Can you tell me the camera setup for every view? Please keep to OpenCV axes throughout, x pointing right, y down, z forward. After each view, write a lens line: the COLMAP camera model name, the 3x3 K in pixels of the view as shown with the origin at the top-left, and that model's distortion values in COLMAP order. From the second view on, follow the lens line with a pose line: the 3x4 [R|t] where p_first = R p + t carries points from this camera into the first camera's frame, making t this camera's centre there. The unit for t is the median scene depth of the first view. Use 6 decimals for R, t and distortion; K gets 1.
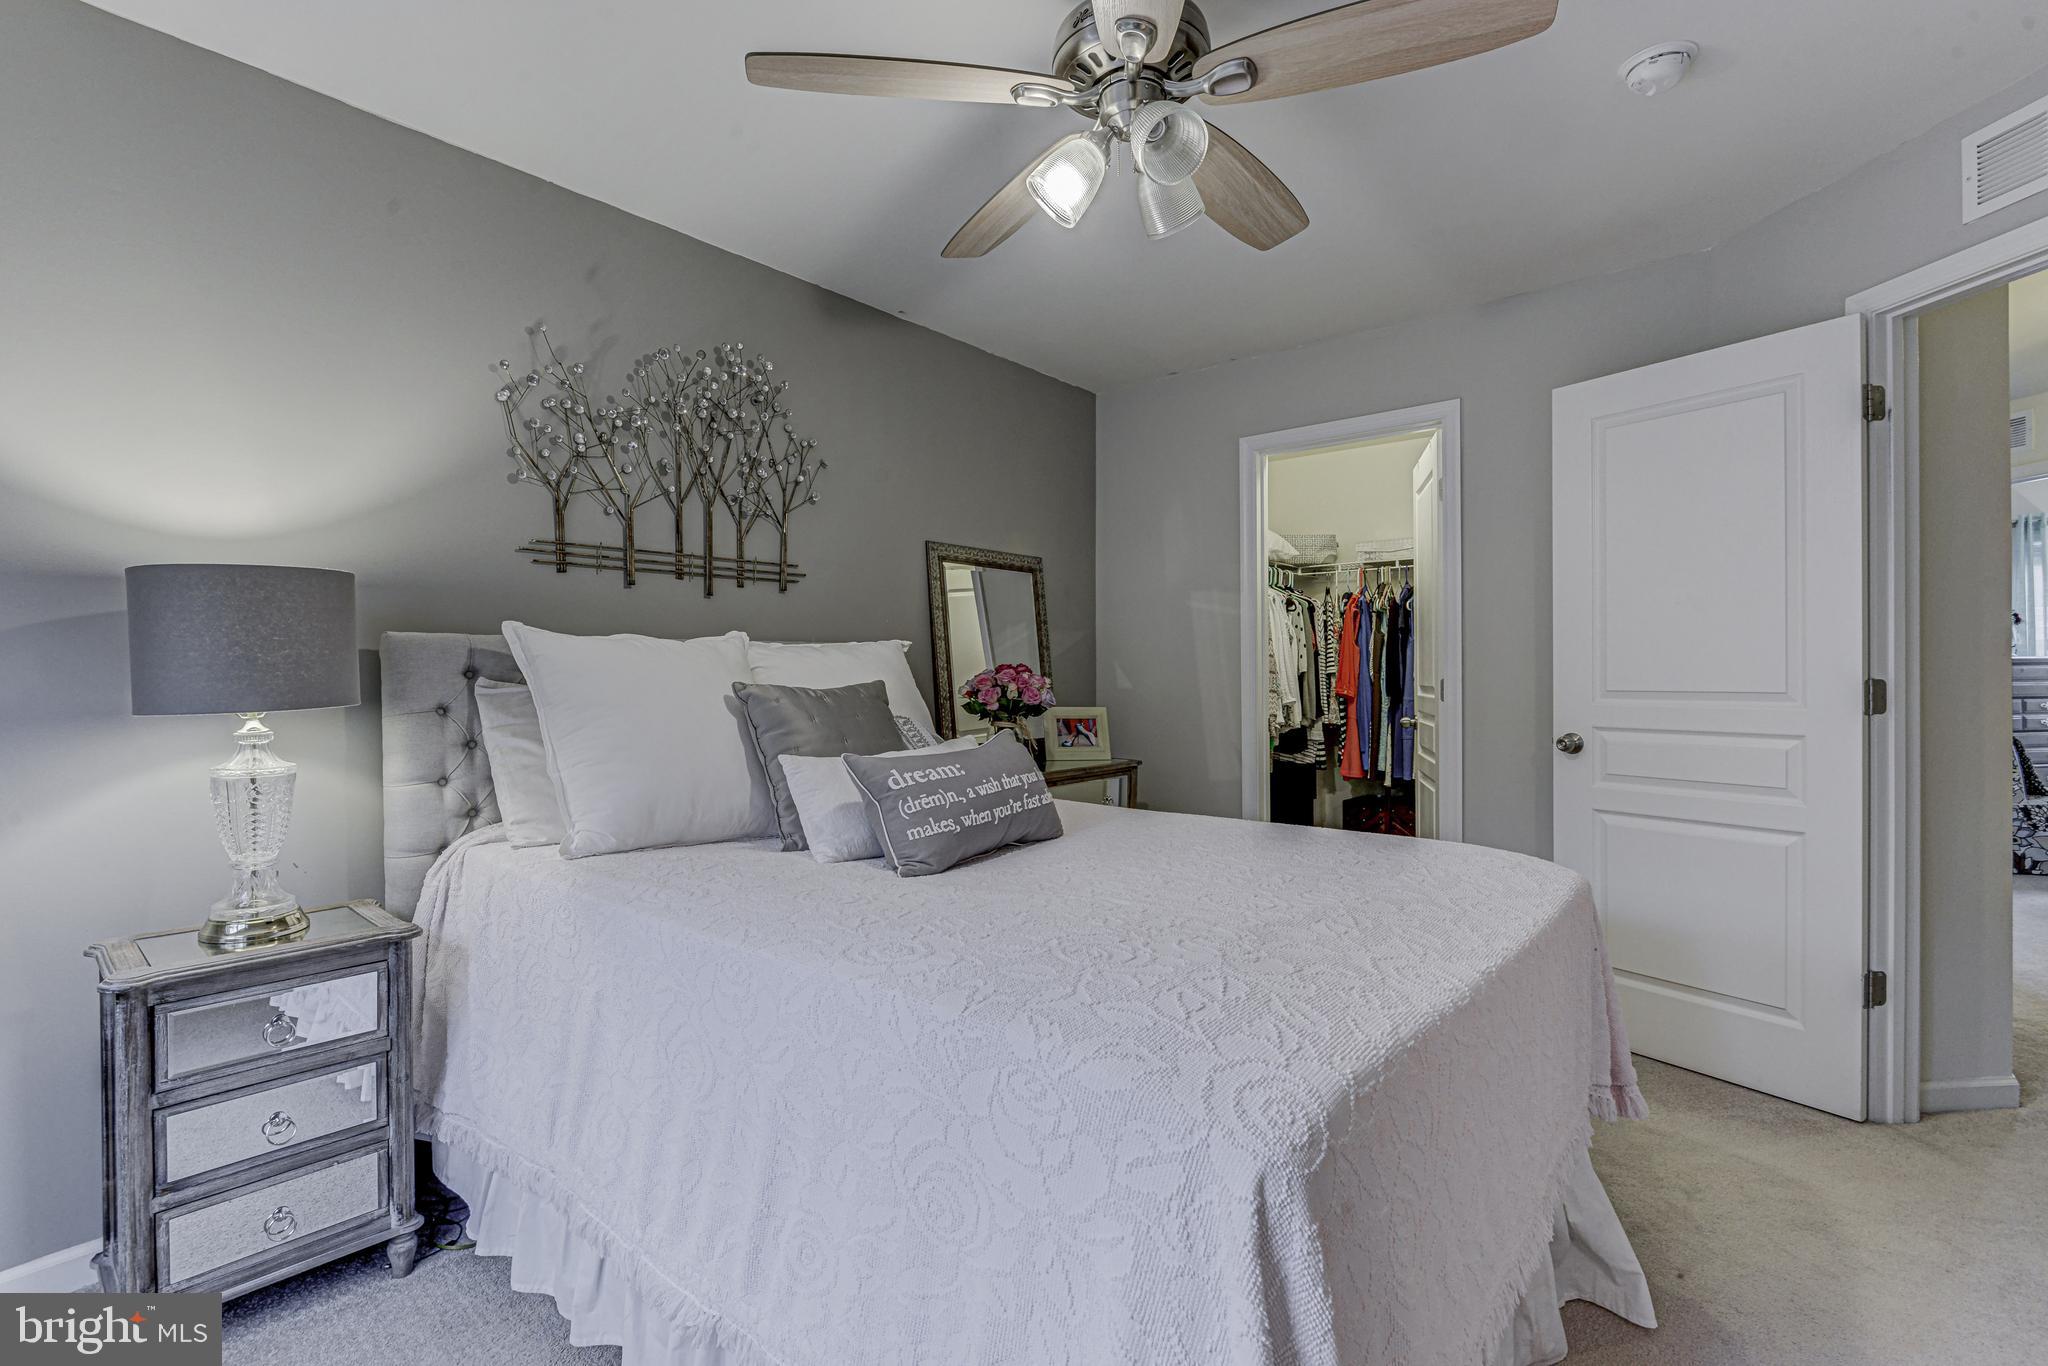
lens RADIAL K [[925.5, 0, 1023.0], [0, 925.5, 675.6], [0, 0, 1]] dist [-0.002275, -0.003350]
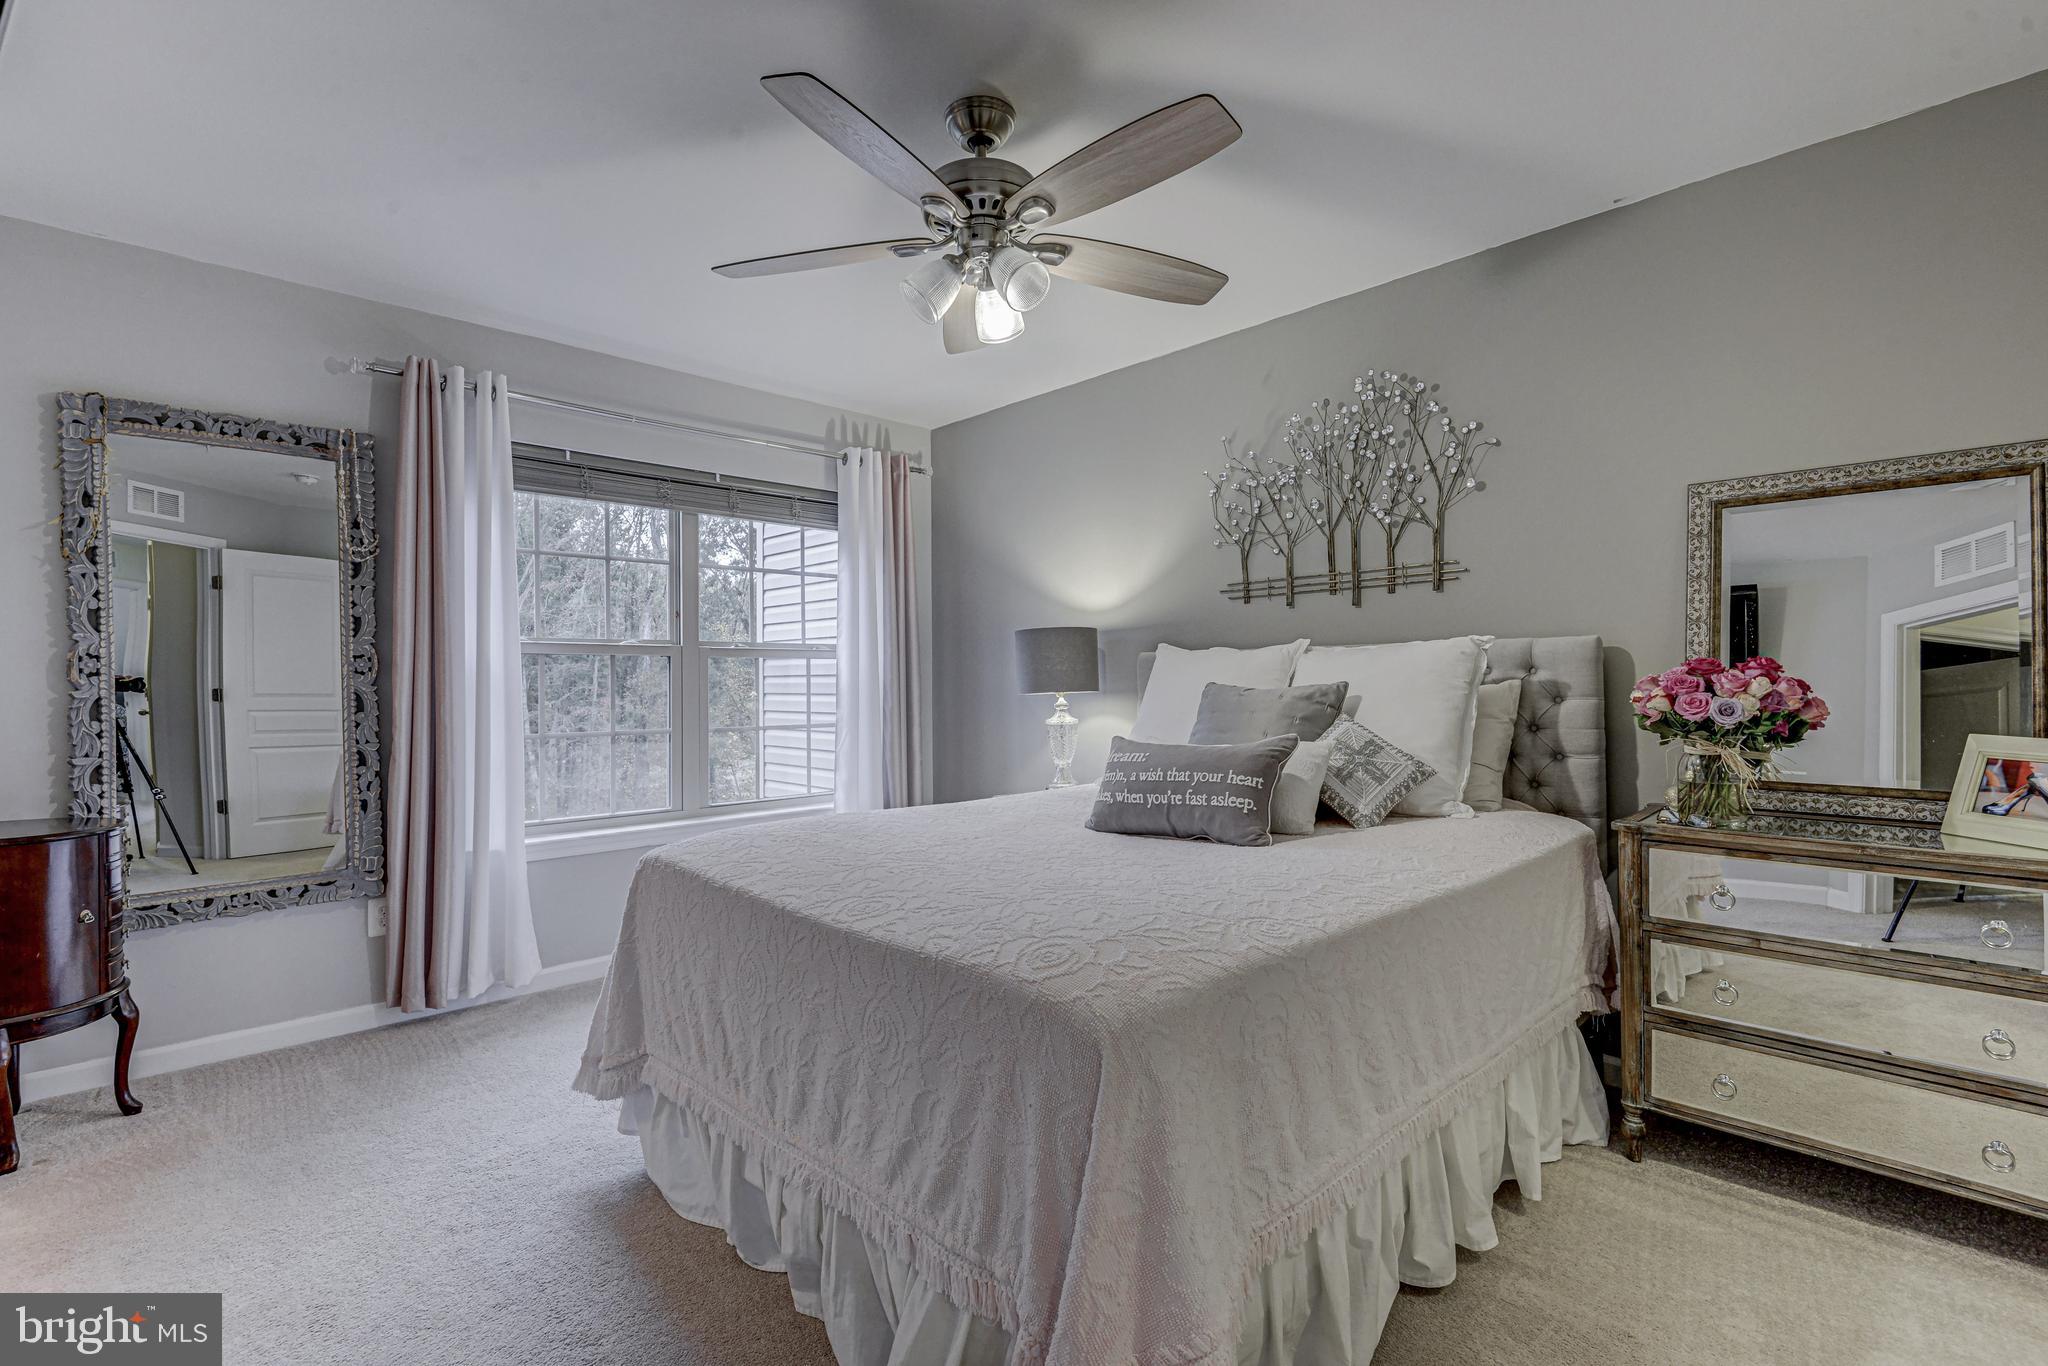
lens RADIAL K [[925.5, 0, 1027.9], [0, 925.5, 685.8], [0, 0, 1]] dist [-0.002275, -0.003350]
pose [[-0.111740, 0.011550, -0.993670, 0.917452], [0.004919, 0.999927, 0.011069, -0.003191], [0.993725, -0.003651, -0.111789, 0.799675]]
